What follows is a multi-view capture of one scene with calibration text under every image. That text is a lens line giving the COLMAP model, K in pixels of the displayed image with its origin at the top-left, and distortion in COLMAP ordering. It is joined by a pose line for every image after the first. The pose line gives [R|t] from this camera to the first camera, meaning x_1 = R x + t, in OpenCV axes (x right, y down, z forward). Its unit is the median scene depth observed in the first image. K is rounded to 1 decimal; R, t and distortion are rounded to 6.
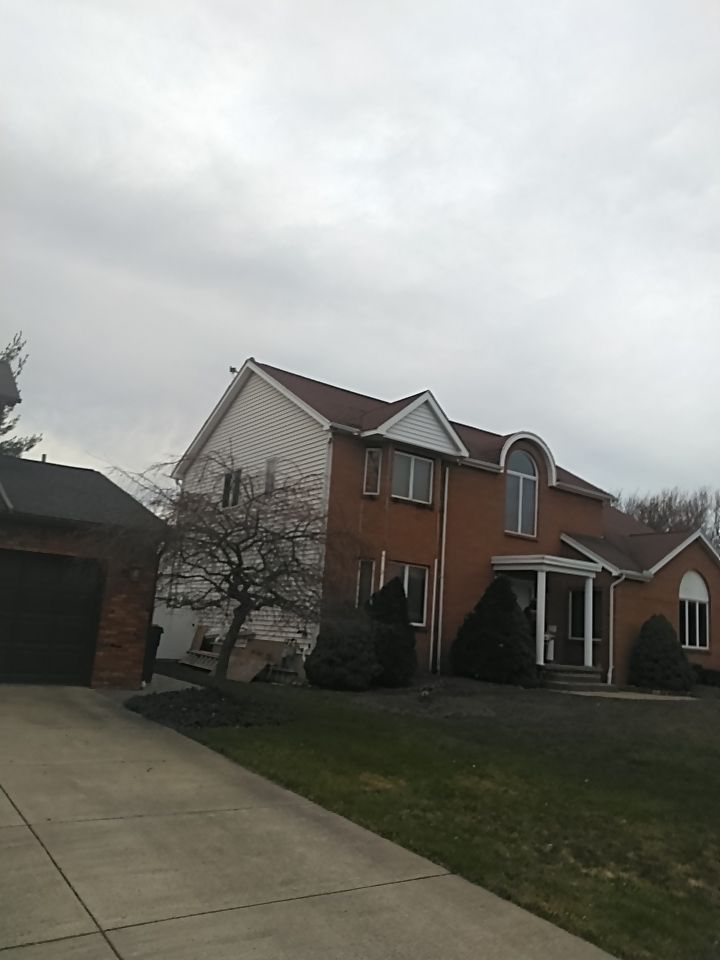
lens RADIAL K [[756.5, 0, 363.2], [0, 756.5, 475.0], [0, 0, 1]] dist [0.010827, -0.049548]
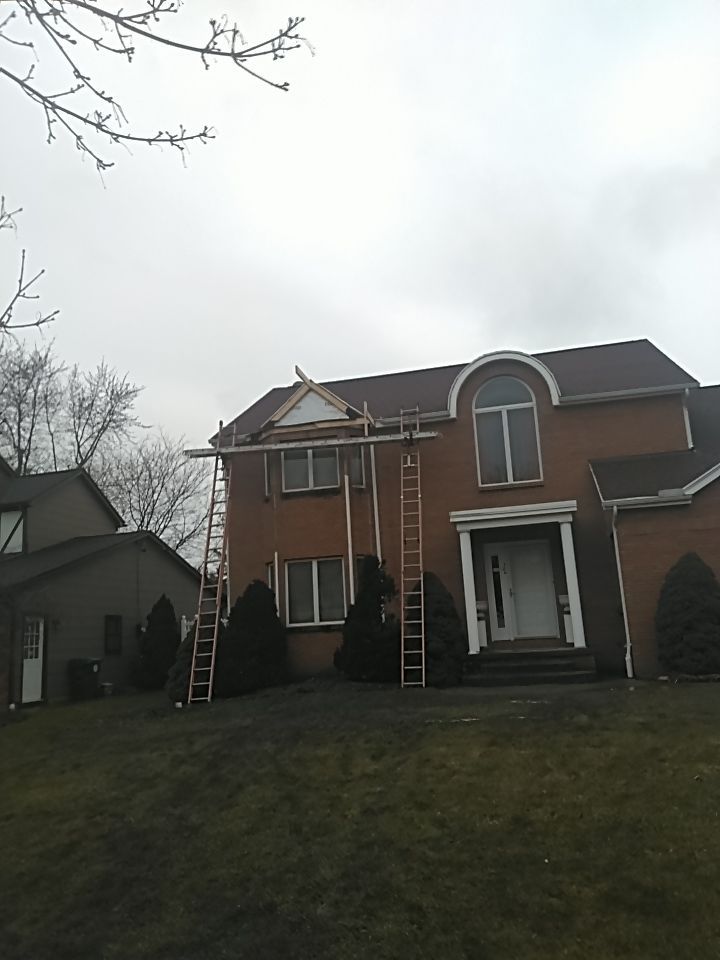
lens RADIAL K [[753.5, 0, 360.7], [0, 753.5, 479.8], [0, 0, 1]] dist [0.014526, -0.057994]
pose [[0.638948, -0.256350, -0.725280, 0.719696], [0.253222, 0.960384, -0.116367, 0.135238], [0.726378, -0.109304, 0.678549, 0.402932]]
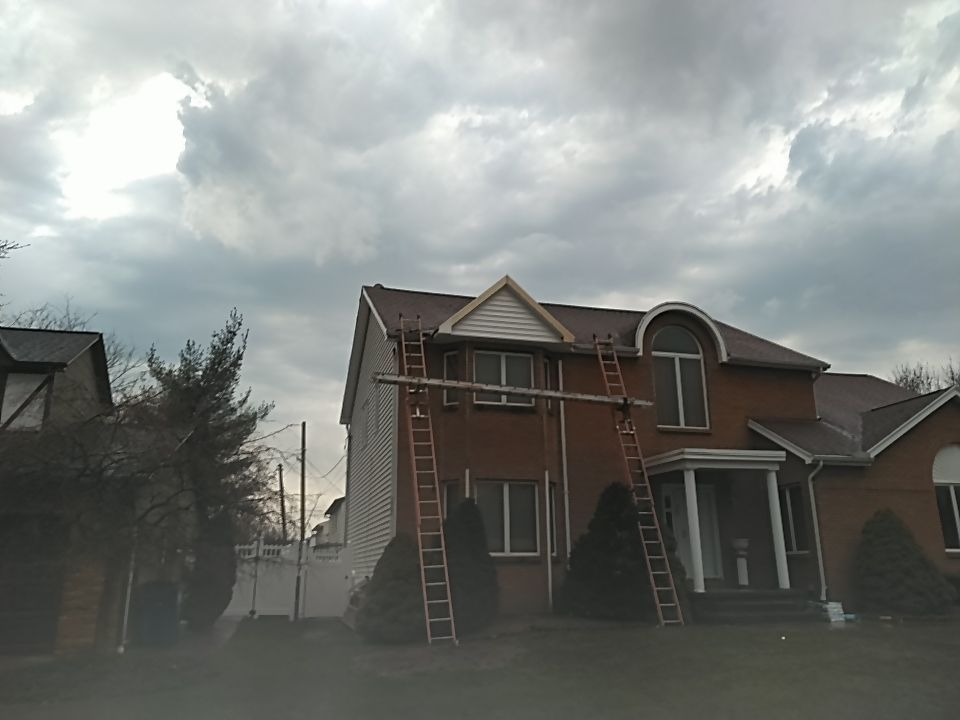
lens RADIAL K [[756.5, 0, 480.7], [0, 756.5, 341.8], [0, 0, 1]] dist [0.010827, -0.049548]
pose [[0.934534, -0.178924, -0.307623, 0.292252], [0.147224, 0.981358, -0.123536, 0.060834], [0.323992, 0.070159, 0.943455, 0.181544]]
